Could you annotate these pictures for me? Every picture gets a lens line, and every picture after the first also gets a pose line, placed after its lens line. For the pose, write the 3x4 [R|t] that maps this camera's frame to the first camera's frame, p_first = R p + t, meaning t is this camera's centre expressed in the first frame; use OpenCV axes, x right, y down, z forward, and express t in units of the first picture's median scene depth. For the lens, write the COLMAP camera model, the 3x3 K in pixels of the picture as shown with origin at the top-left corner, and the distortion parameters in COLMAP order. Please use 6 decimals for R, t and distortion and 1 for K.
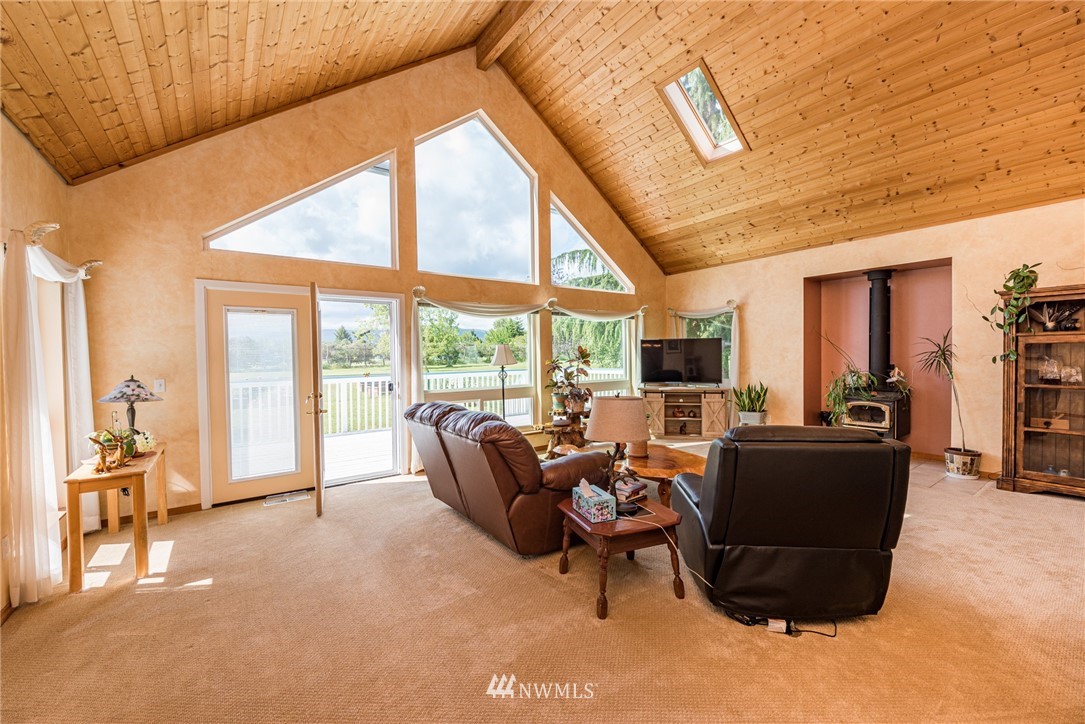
lens RADIAL K [[433.7, 0, 544.8], [0, 433.7, 363.4], [0, 0, 1]] dist [-0.003773, -0.000173]
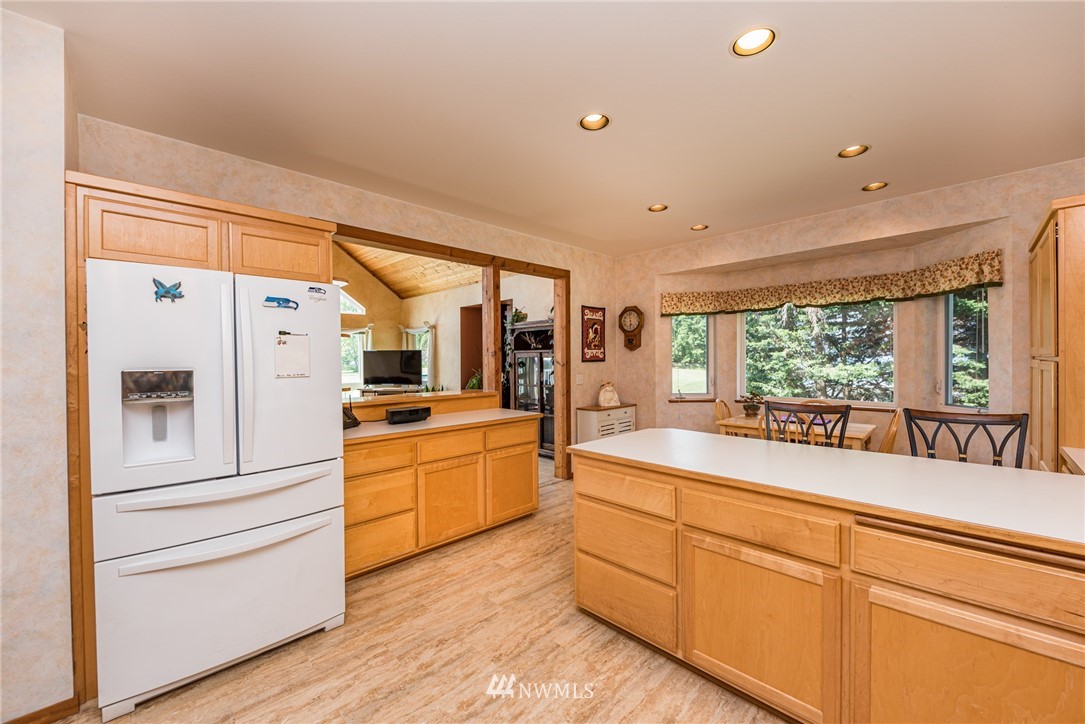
lens RADIAL K [[433.7, 0, 547.3], [0, 433.7, 362.9], [0, 0, 1]] dist [-0.003773, -0.000173]
pose [[0.988844, 0.003915, 0.148905, 0.750422], [-0.001546, 0.999870, -0.016021, 0.000790], [-0.148949, 0.015612, 0.988722, -0.447788]]
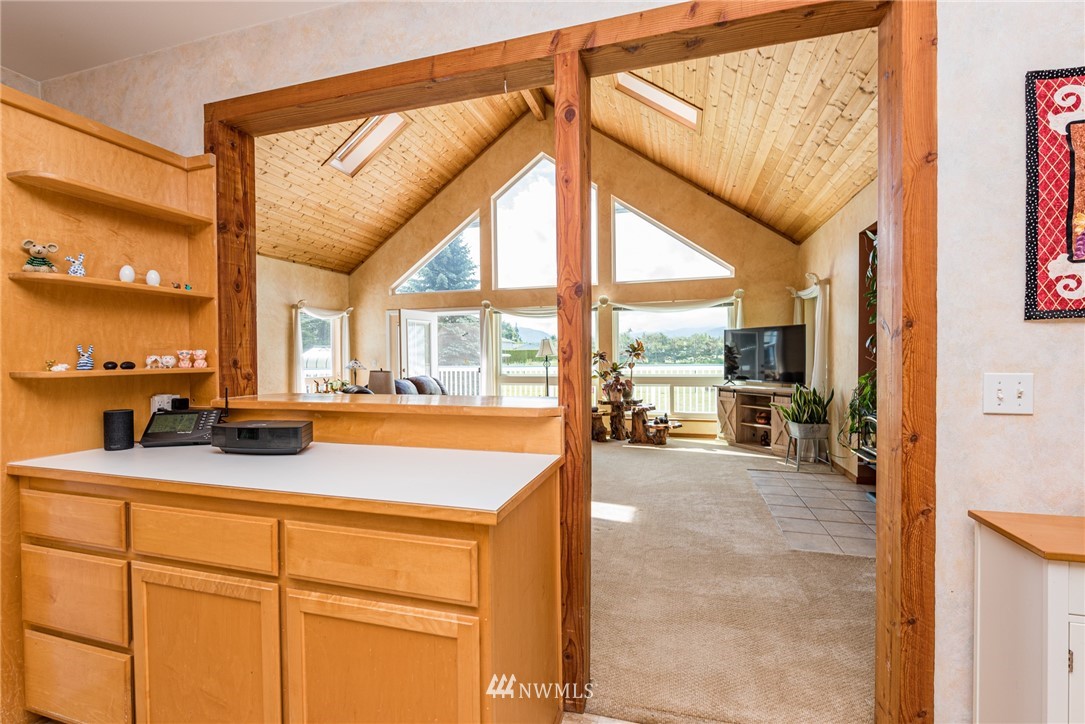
lens RADIAL K [[484.6, 0, 541.2], [0, 484.6, 361.0], [0, 0, 1]] dist [-0.000610, -0.000249]
pose [[0.601755, 0.015100, -0.798538, 1.029766], [-0.014811, 0.999860, 0.007745, 0.007027], [0.798543, 0.007166, 0.601895, 0.165466]]
